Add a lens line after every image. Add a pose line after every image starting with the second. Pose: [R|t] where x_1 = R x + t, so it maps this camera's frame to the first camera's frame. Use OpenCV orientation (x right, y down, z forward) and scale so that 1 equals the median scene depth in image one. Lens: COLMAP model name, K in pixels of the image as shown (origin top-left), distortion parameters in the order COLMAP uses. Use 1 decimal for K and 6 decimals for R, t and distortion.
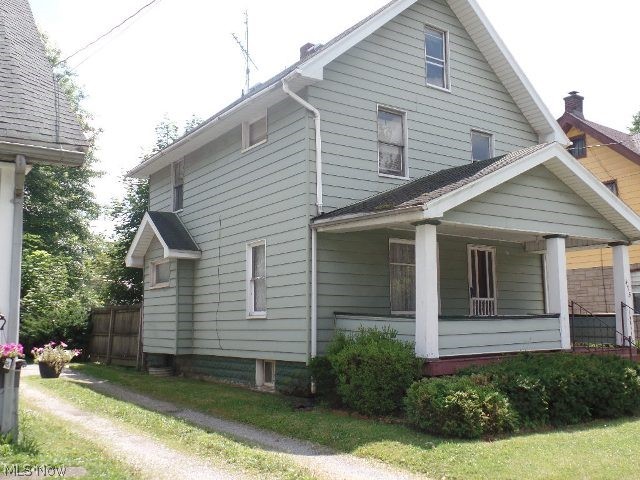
lens RADIAL K [[642.1, 0, 320.0], [0, 642.1, 240.0], [0, 0, 1]] dist [0.060607, 0.000325]
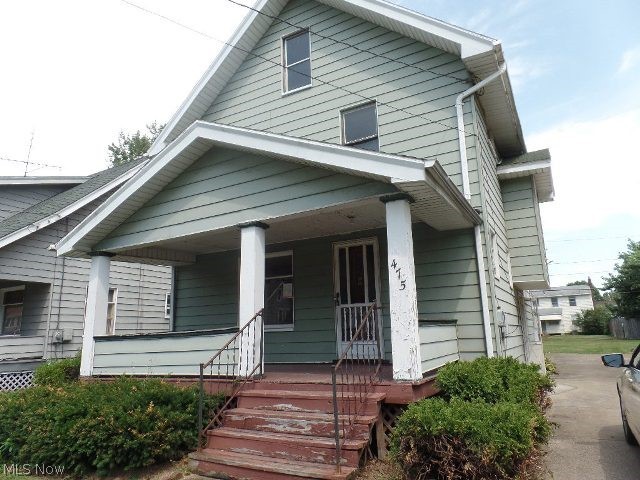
lens RADIAL K [[434.8, 0, 320.0], [0, 434.8, 240.0], [0, 0, 1]] dist [0.004637, 0.000815]
pose [[0.437520, -0.191142, -0.878659, 0.721582], [0.141330, 0.979619, -0.142731, 0.082065], [0.888033, -0.061733, 0.455617, 0.709491]]
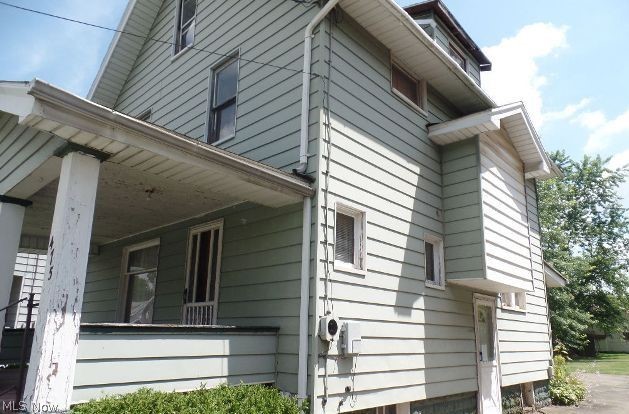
lens RADIAL K [[433.8, 0, 316.2], [0, 433.8, 232.2], [0, 0, 1]] dist [0.066832, 0.000817]
pose [[0.219909, -0.208497, -0.952979, 0.707094], [0.109123, 0.976019, -0.188357, 0.115466], [0.969398, -0.062571, 0.237388, 1.006367]]
